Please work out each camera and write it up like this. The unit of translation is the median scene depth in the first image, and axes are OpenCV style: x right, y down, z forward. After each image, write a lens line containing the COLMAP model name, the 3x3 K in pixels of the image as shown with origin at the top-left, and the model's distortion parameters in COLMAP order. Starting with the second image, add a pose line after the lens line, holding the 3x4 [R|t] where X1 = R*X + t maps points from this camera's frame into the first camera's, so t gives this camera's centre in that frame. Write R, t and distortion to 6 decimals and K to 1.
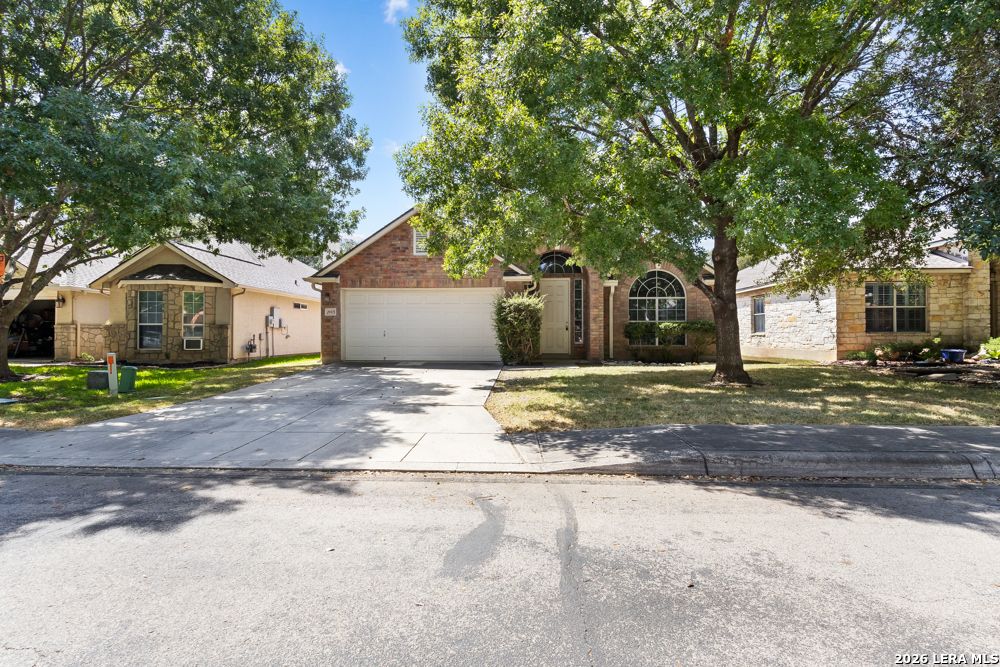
lens RADIAL K [[482.0, 0, 500.3], [0, 482.0, 331.7], [0, 0, 1]] dist [-0.003656, 0.000002]
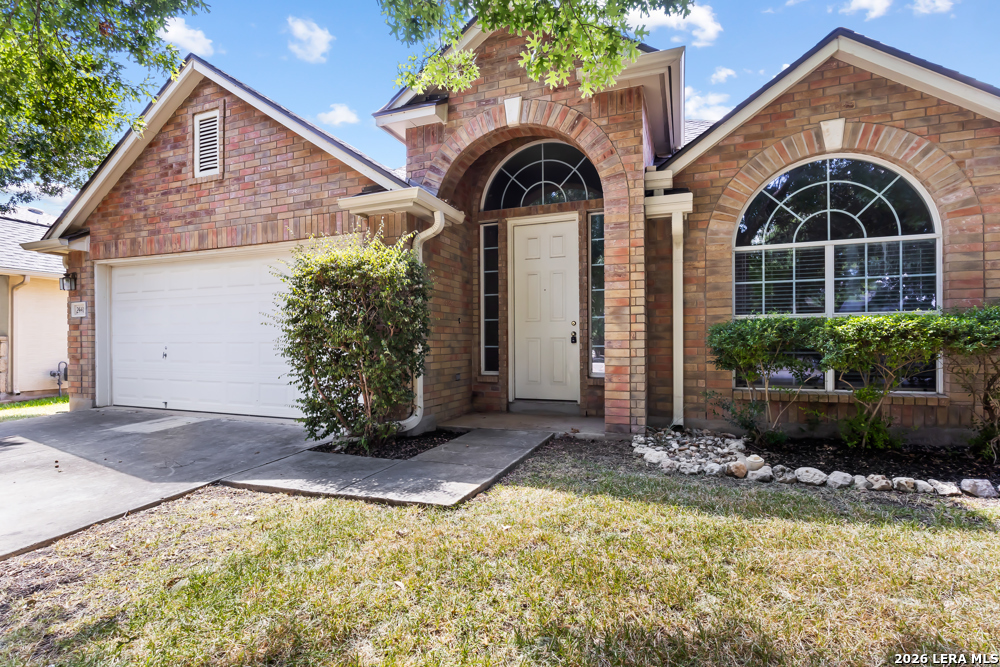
lens RADIAL K [[482.0, 0, 498.5], [0, 482.0, 340.3], [0, 0, 1]] dist [-0.003656, 0.000002]
pose [[0.952782, -0.005515, -0.303604, 0.221395], [0.006386, 0.999978, 0.001875, -0.007051], [0.303587, -0.003725, 0.952796, 0.654663]]
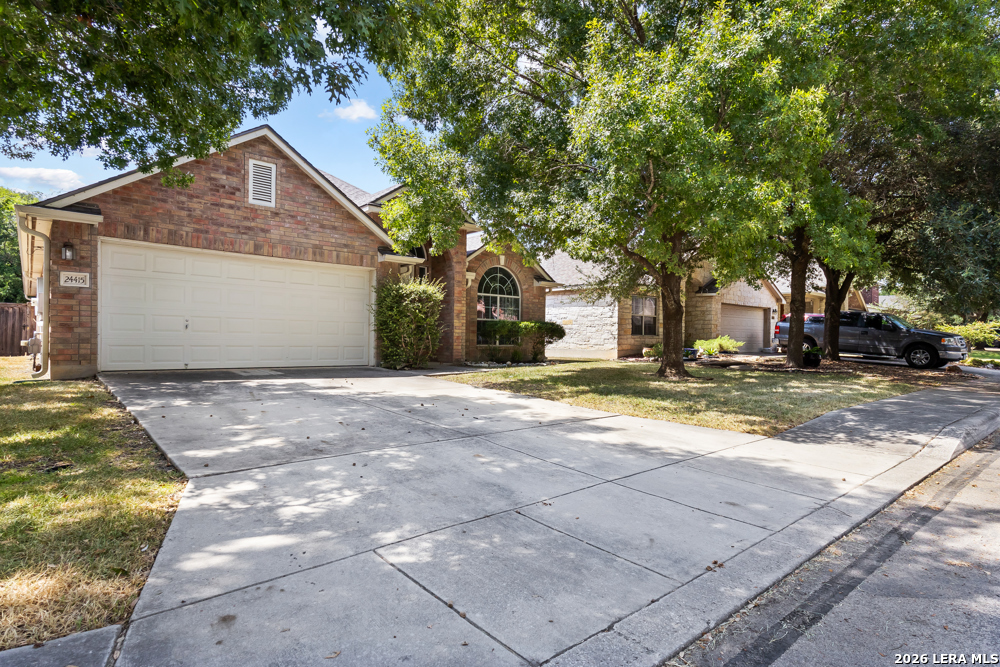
lens RADIAL K [[529.1, 0, 498.9], [0, 529.1, 339.7], [0, 0, 1]] dist [0.024382, 0.000503]
pose [[0.710051, 0.010091, 0.704078, -0.436407], [-0.018726, 0.999814, 0.004555, 0.013175], [-0.703901, -0.016419, 0.710108, 0.261195]]
